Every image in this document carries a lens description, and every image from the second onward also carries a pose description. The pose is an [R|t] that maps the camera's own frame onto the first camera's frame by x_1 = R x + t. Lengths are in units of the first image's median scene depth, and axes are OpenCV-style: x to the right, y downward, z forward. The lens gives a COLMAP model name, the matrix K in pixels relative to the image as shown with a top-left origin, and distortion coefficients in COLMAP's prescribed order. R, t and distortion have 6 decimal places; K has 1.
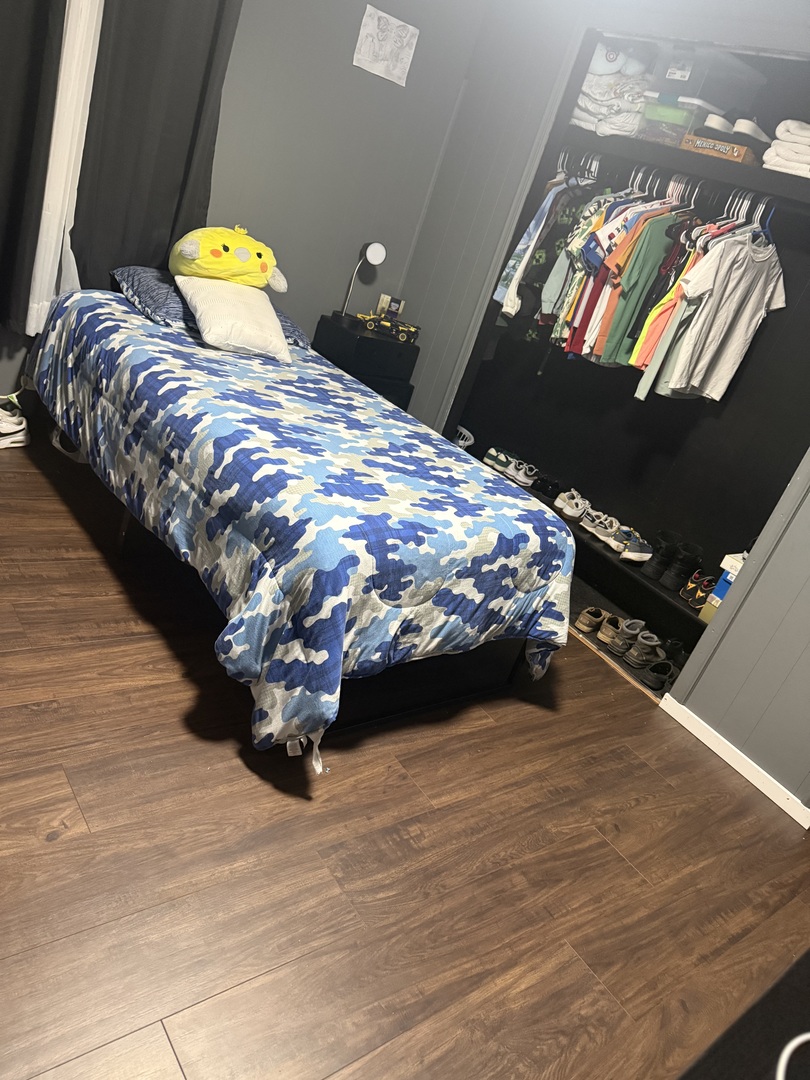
lens RADIAL K [[766.6, 0, 409.6], [0, 766.6, 541.4], [0, 0, 1]] dist [0.054632, -0.049514]
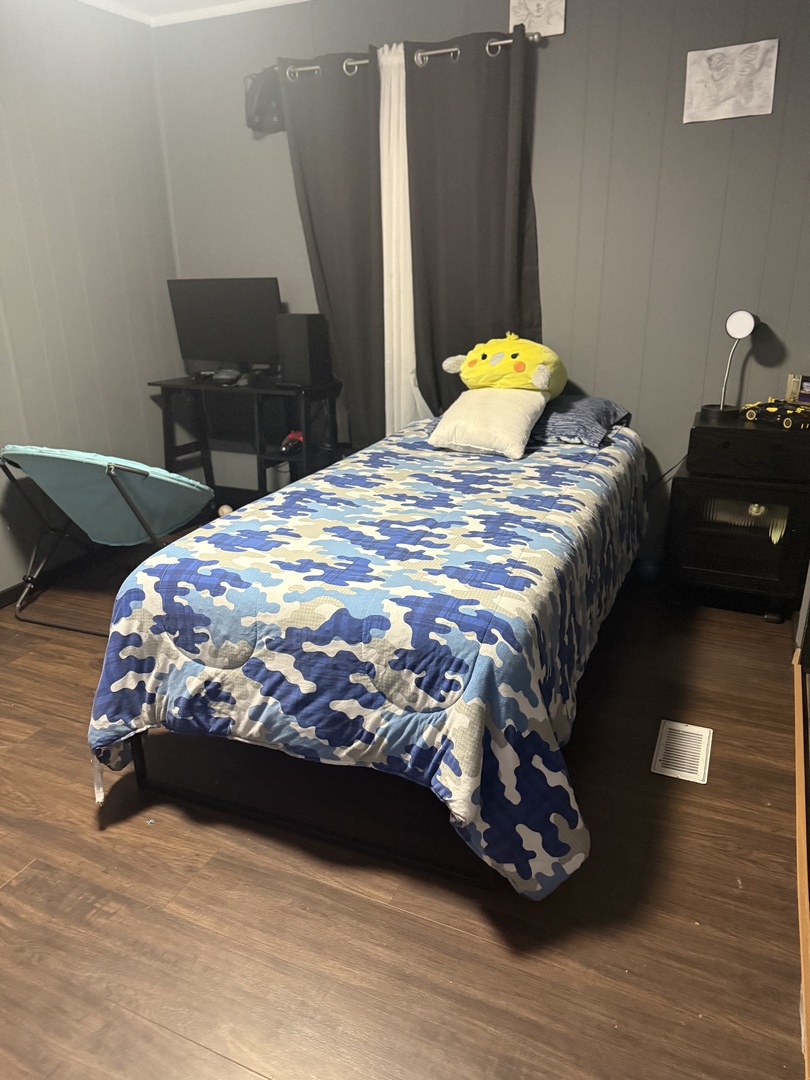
lens RADIAL K [[766.6, 0, 408.3], [0, 766.6, 542.4], [0, 0, 1]] dist [0.054632, -0.049514]
pose [[0.430963, -0.016901, -0.902211, 0.796167], [-0.214839, 0.969153, -0.120778, 0.004155], [0.876422, 0.245881, 0.414038, 0.696841]]
